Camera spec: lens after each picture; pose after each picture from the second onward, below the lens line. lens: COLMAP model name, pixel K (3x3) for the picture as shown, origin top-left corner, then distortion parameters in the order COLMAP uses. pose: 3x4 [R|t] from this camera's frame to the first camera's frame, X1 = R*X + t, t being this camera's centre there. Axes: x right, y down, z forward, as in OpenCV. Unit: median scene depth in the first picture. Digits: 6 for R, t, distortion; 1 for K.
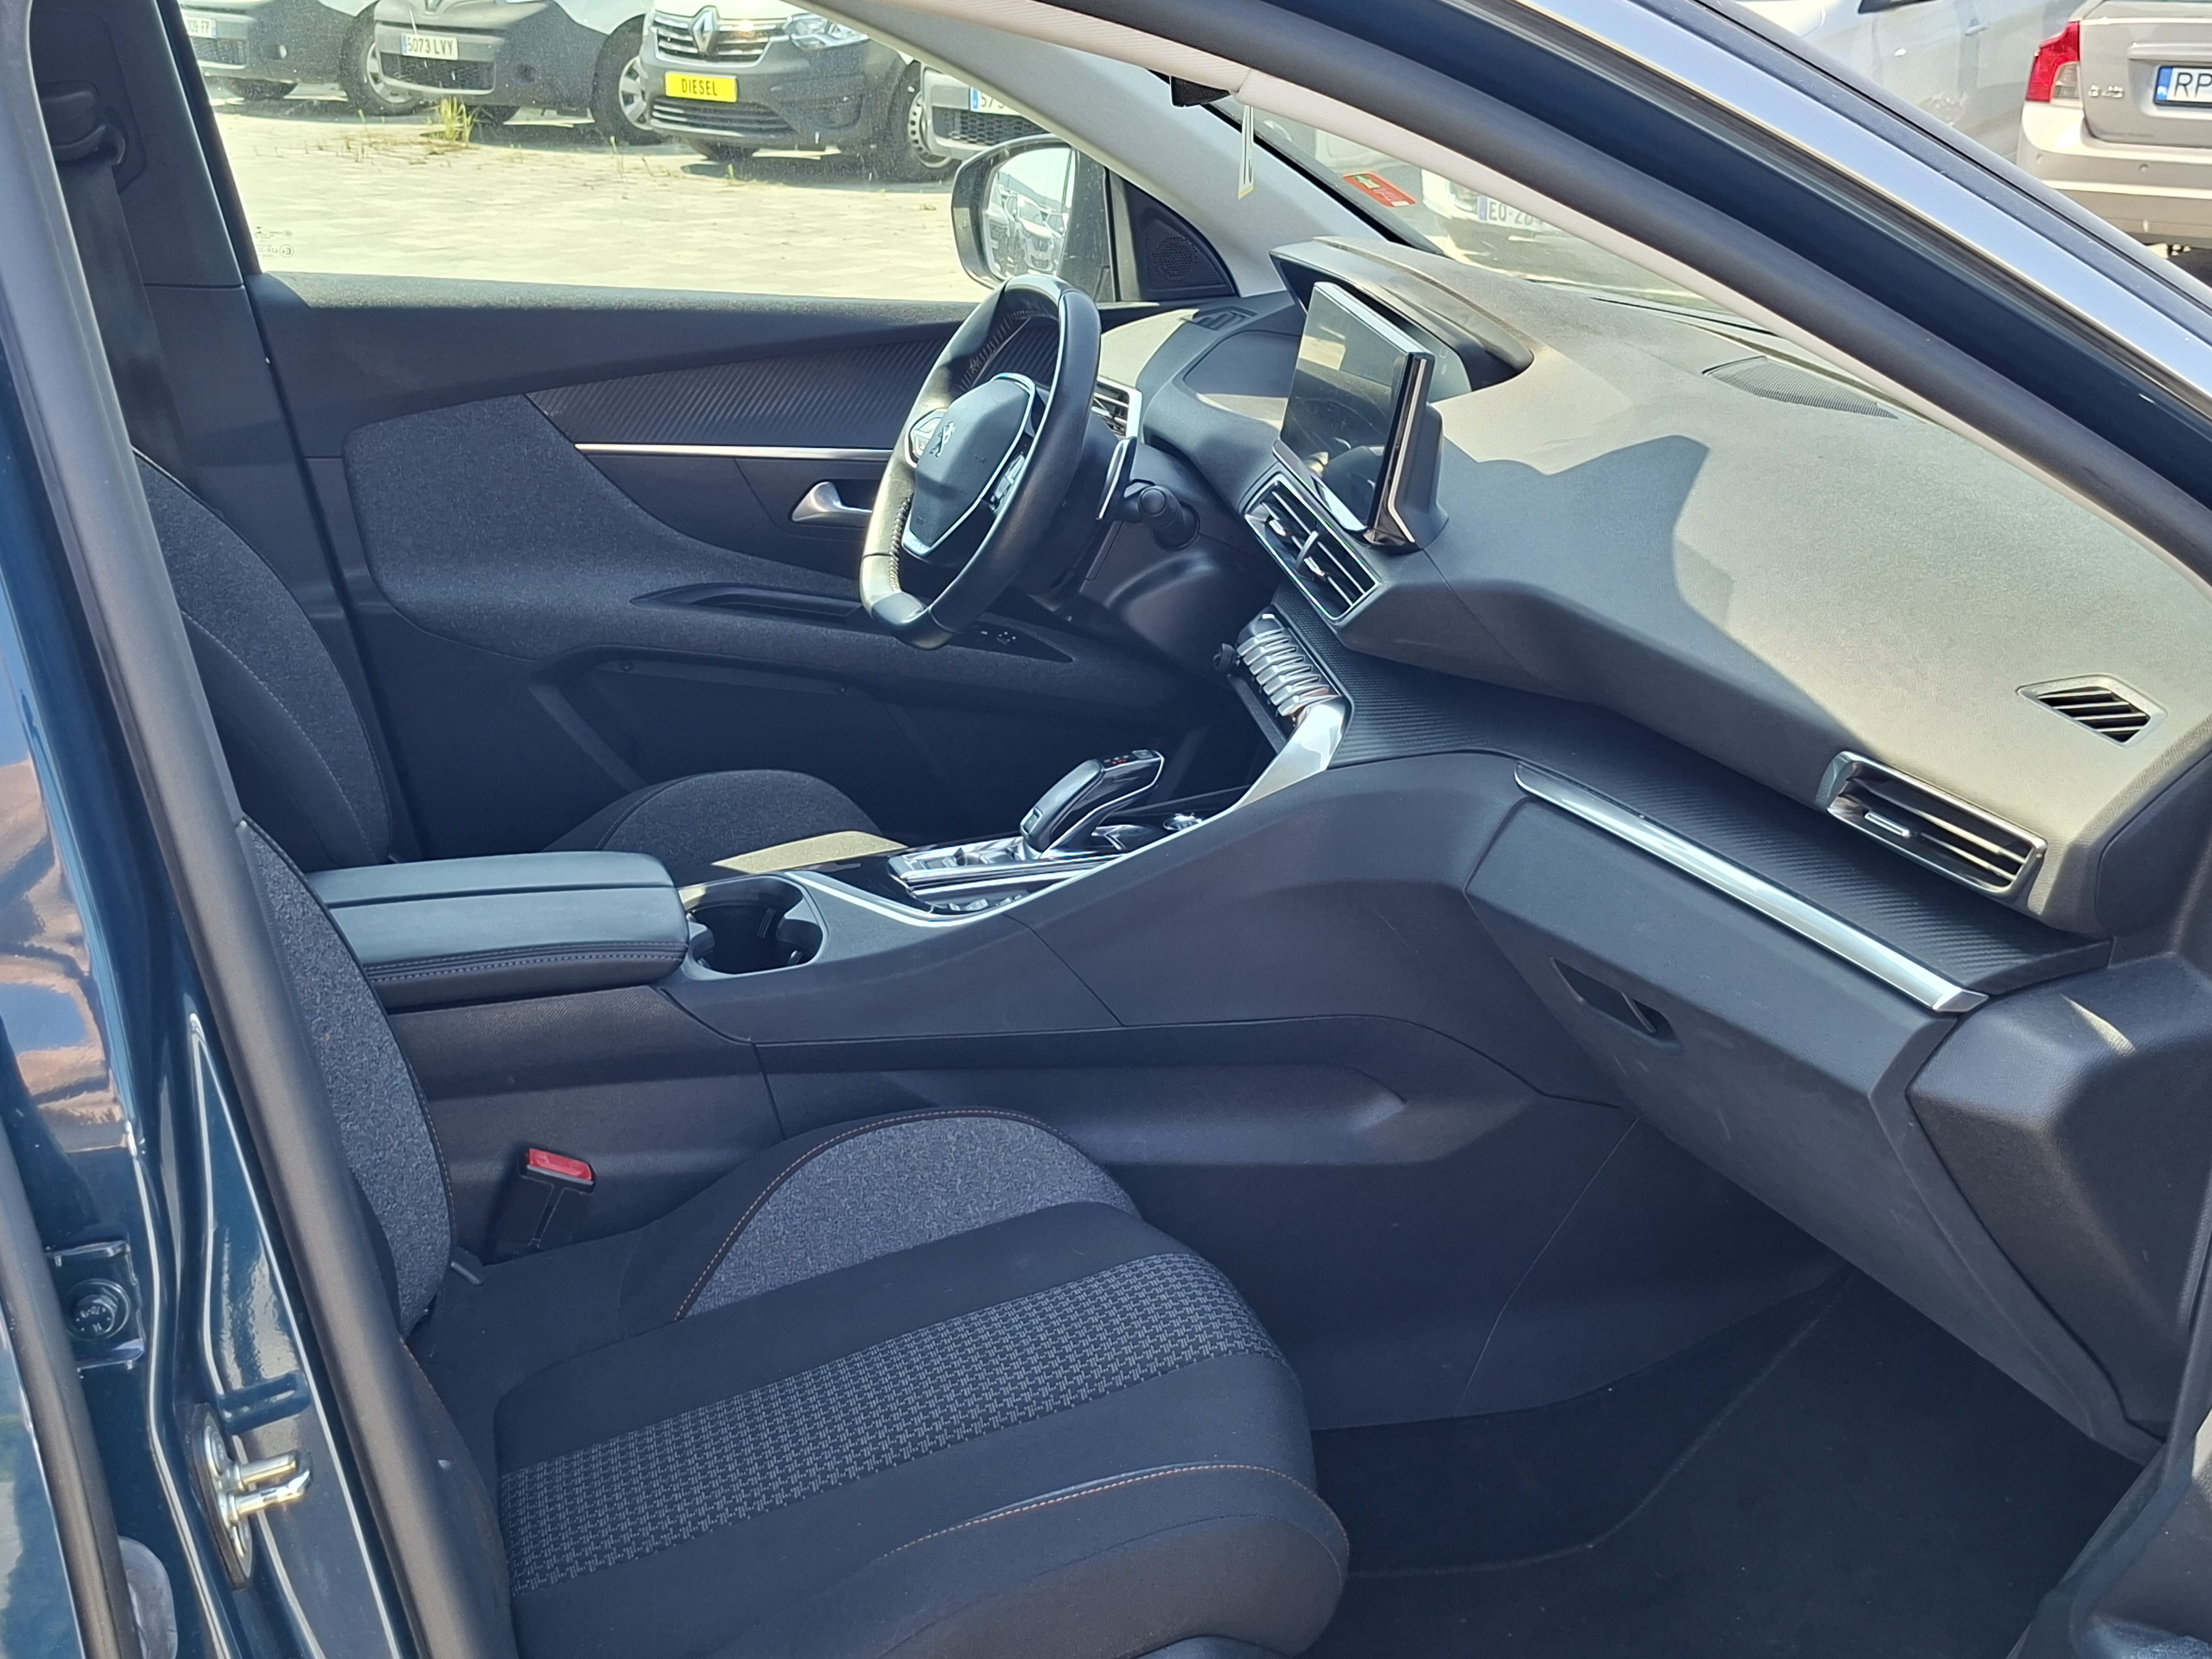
lens RADIAL K [[2561.7, 0, 1106.0], [0, 2561.7, 829.5], [0, 0, 1]] dist [0.156045, -0.264894]
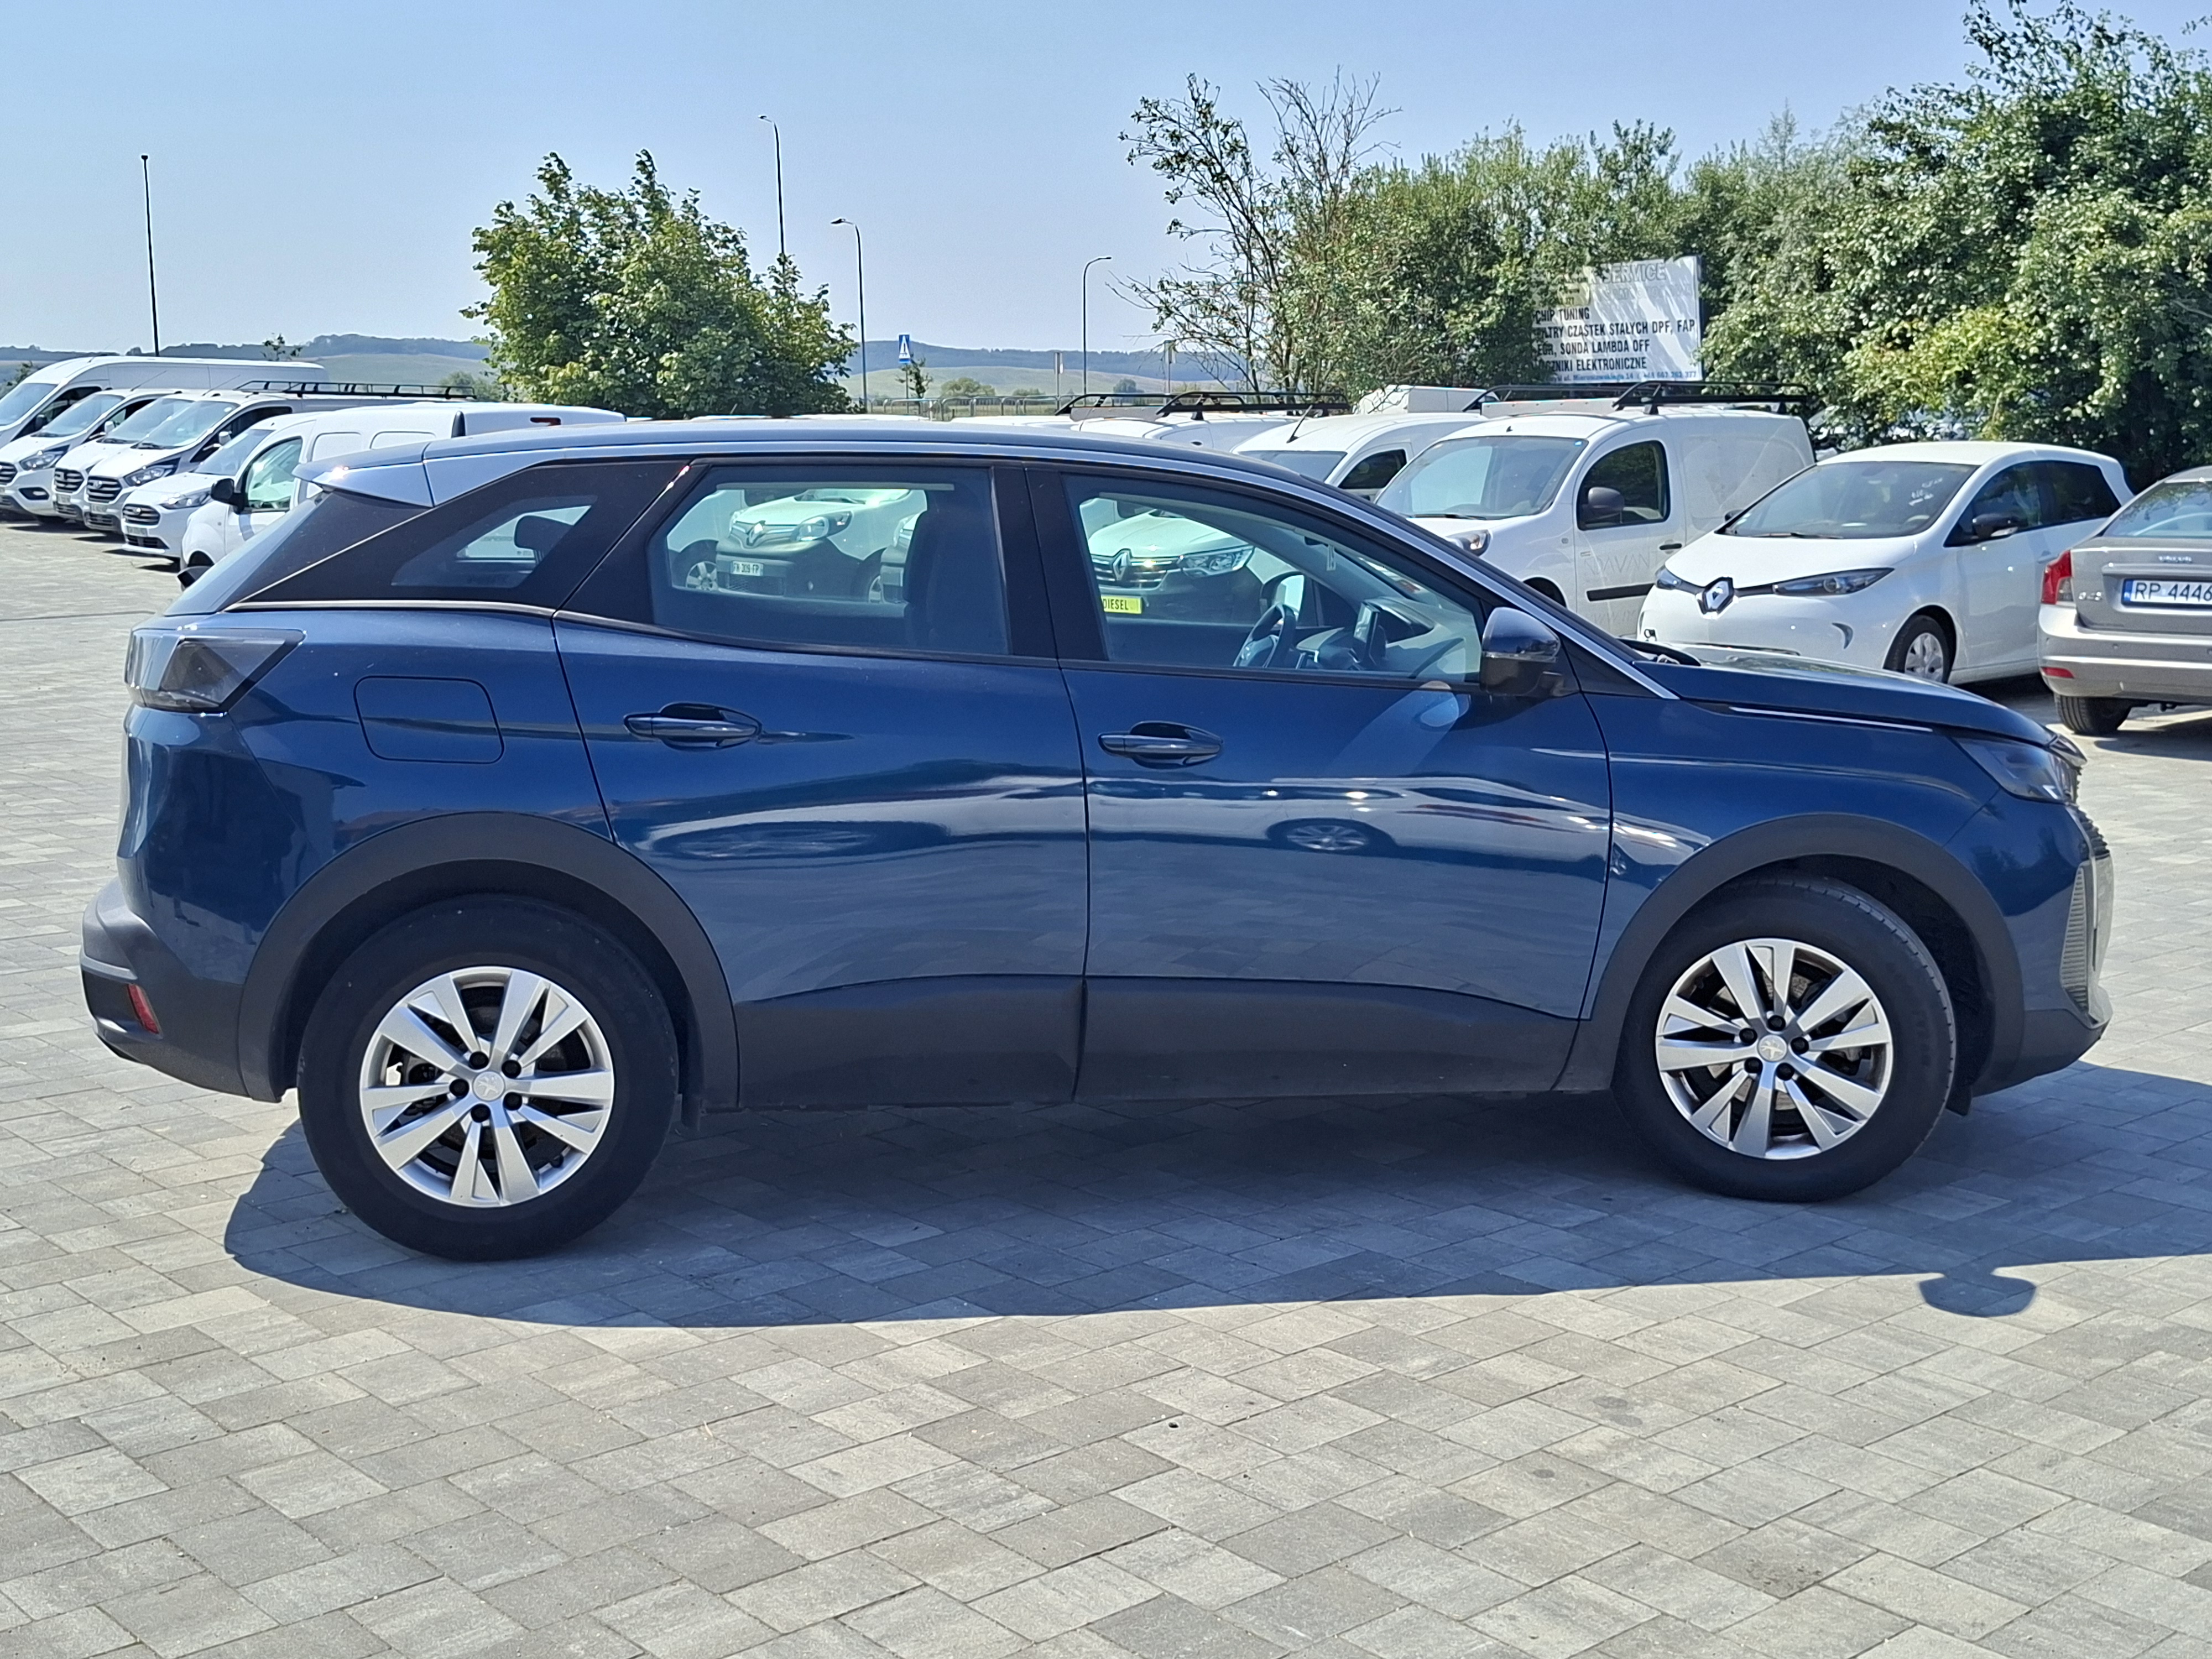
lens RADIAL K [[2561.7, 0, 1106.0], [0, 2561.7, 829.5], [0, 0, 1]] dist [0.156045, -0.264894]
pose [[0.990276, 0.010877, -0.138687, 0.043167], [-0.038431, 0.979532, -0.197585, 0.150082], [0.133699, 0.200994, 0.970426, -0.445831]]
